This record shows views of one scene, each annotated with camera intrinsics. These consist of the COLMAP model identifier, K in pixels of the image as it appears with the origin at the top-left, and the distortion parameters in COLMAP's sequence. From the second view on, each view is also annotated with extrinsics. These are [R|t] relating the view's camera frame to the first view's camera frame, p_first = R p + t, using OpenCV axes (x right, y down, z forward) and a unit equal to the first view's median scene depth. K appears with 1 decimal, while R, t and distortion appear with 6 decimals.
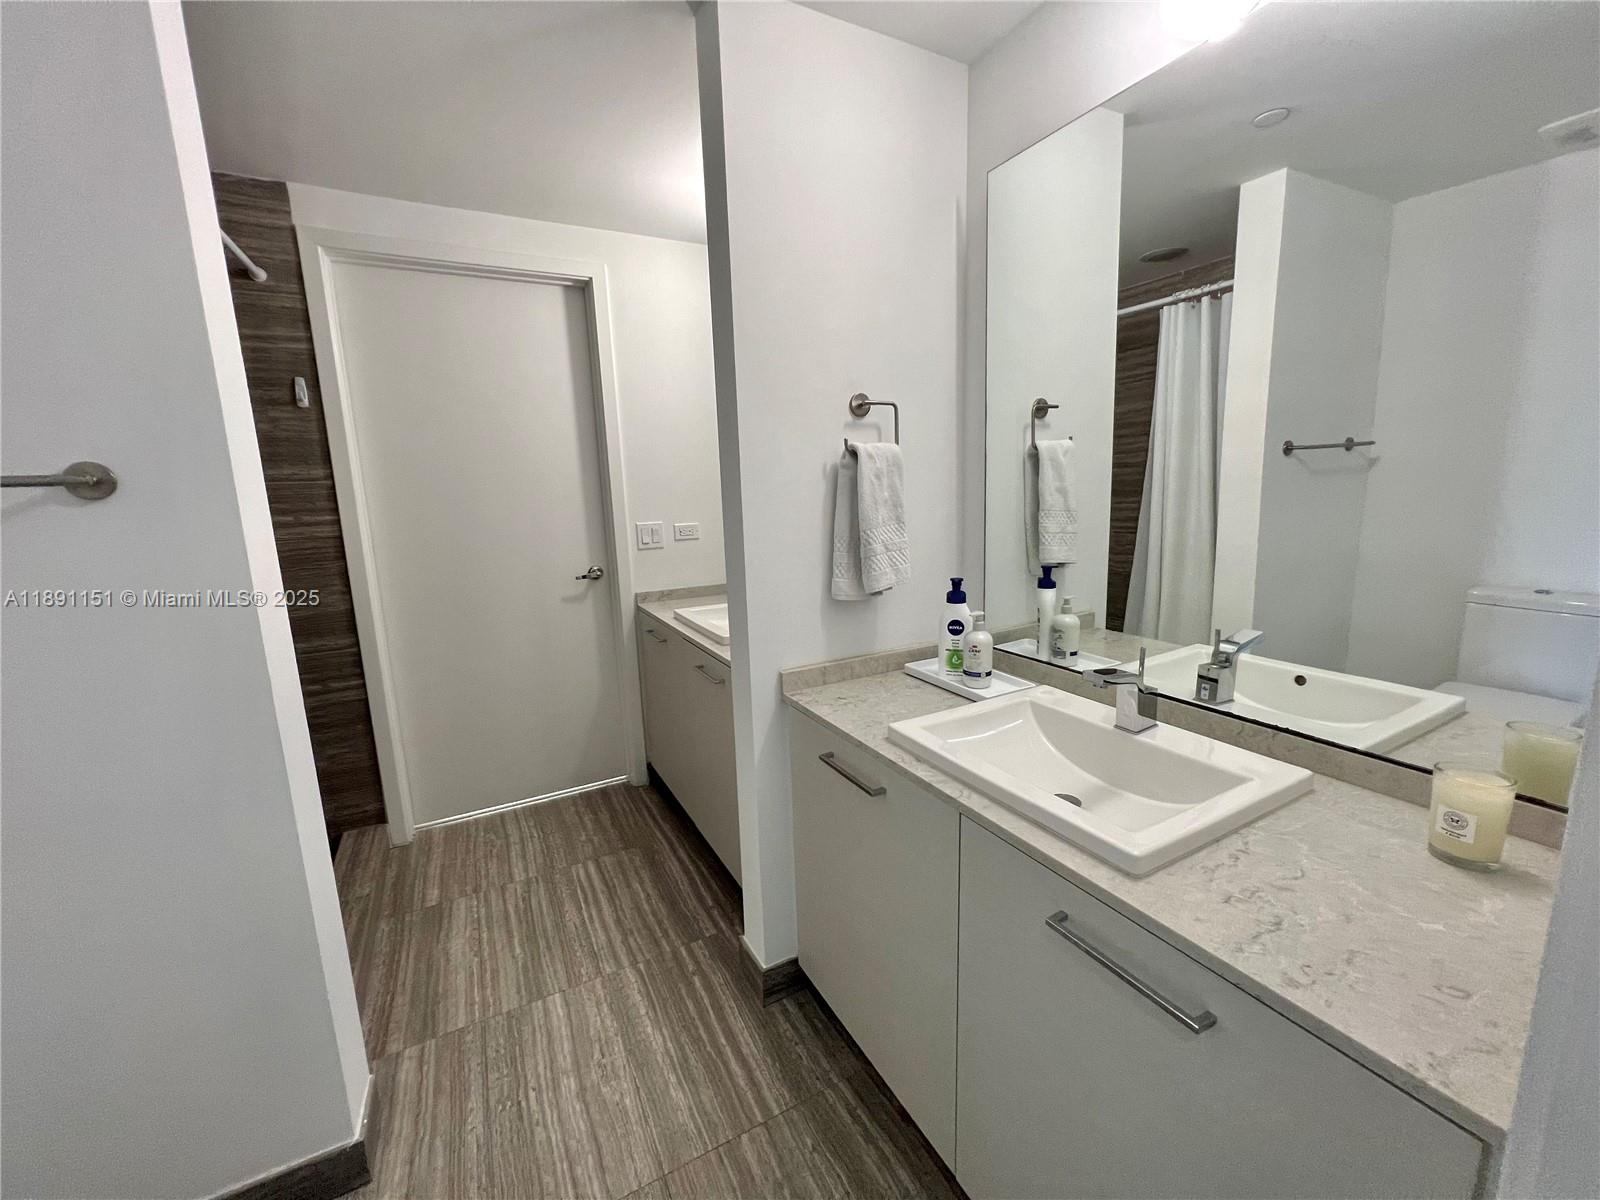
lens RADIAL K [[638.3, 0, 796.8], [0, 638.3, 594.6], [0, 0, 1]] dist [-0.001125, 0.000015]
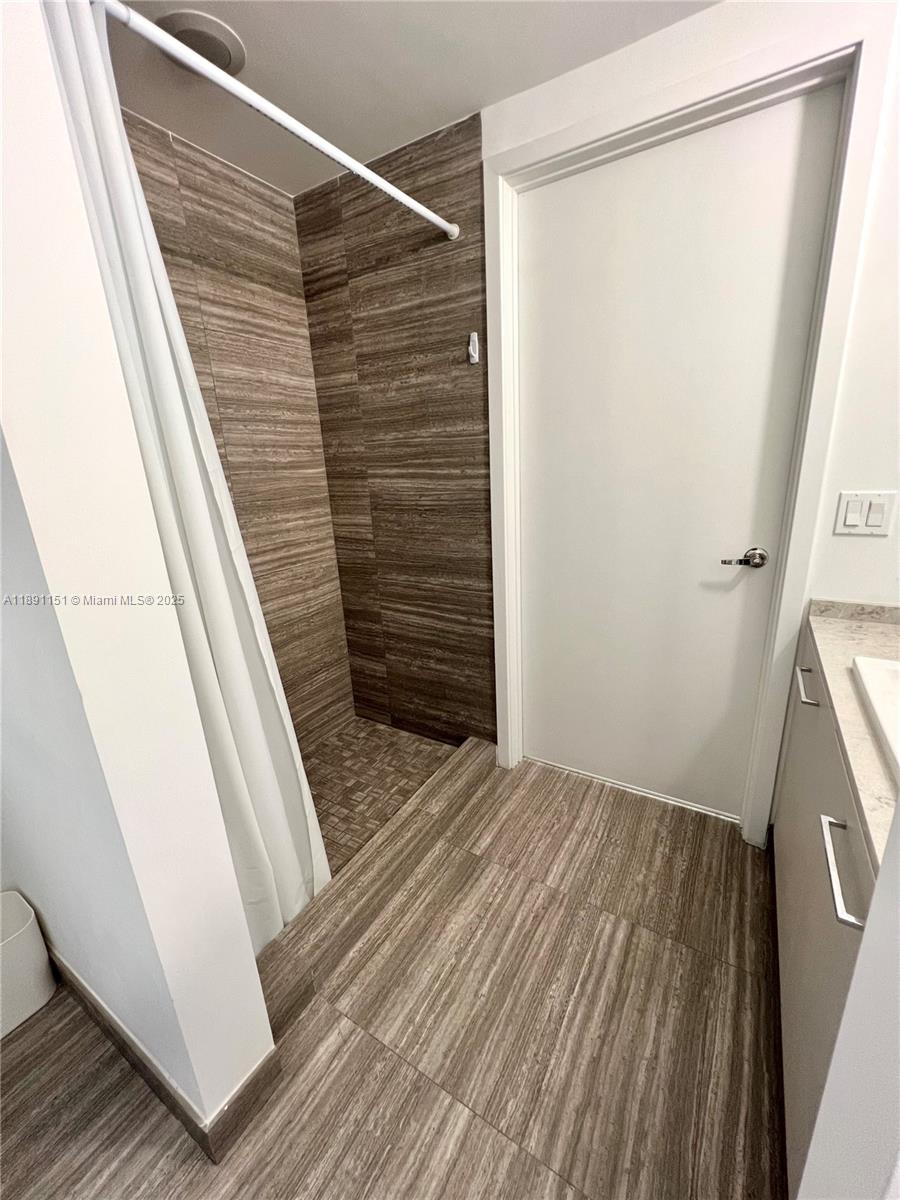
lens RADIAL K [[478.7, 0, 452.8], [0, 478.7, 598.2], [0, 0, 1]] dist [-0.001125, 0.000015]
pose [[0.513488, 0.251295, -0.820476, -0.062813], [-0.115391, 0.967695, 0.224169, -0.120720], [0.850303, -0.020432, 0.525897, 0.720610]]
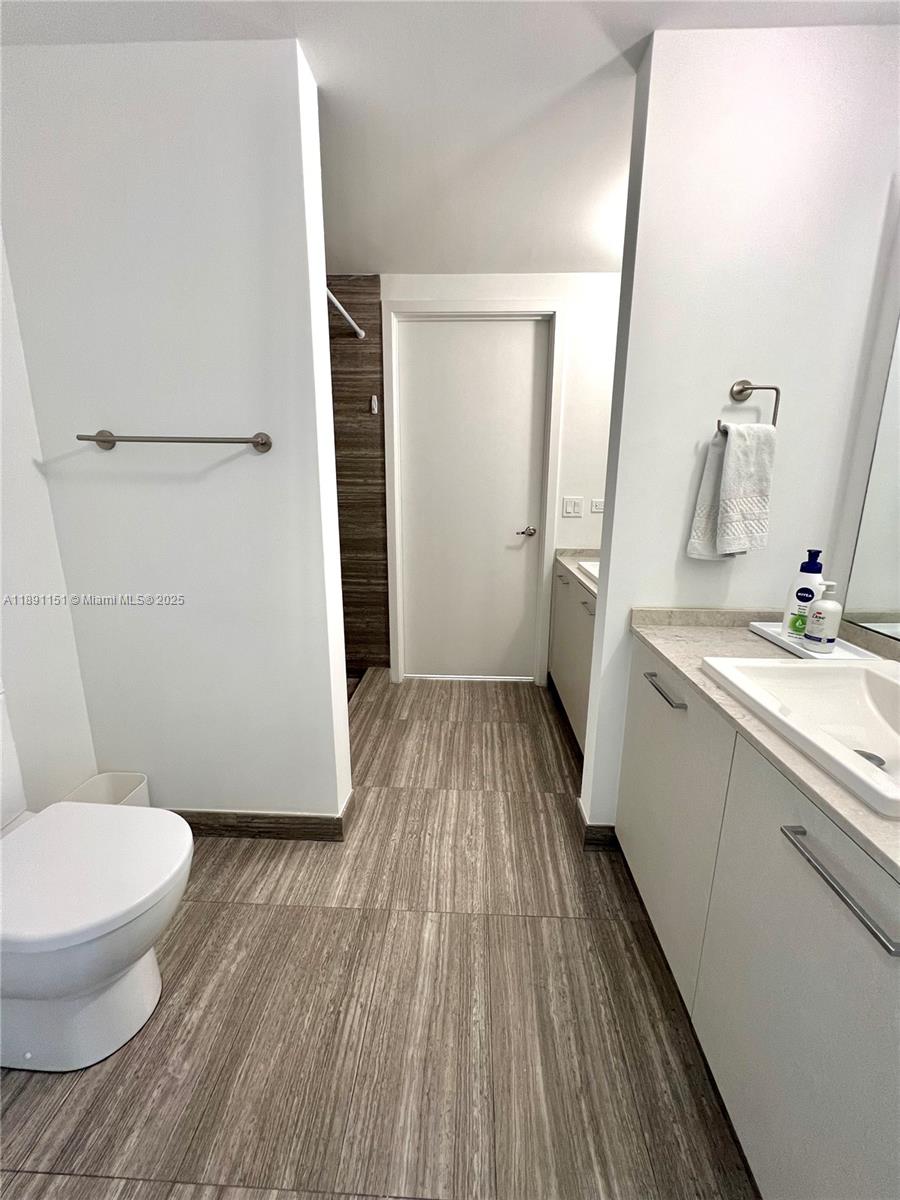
lens RADIAL K [[478.7, 0, 452.8], [0, 478.7, 598.2], [0, 0, 1]] dist [-0.001125, 0.000015]
pose [[0.861597, 0.155613, -0.483150, 0.118435], [-0.122252, 0.987446, 0.100027, 0.046089], [0.492650, -0.027117, 0.869805, -0.012715]]
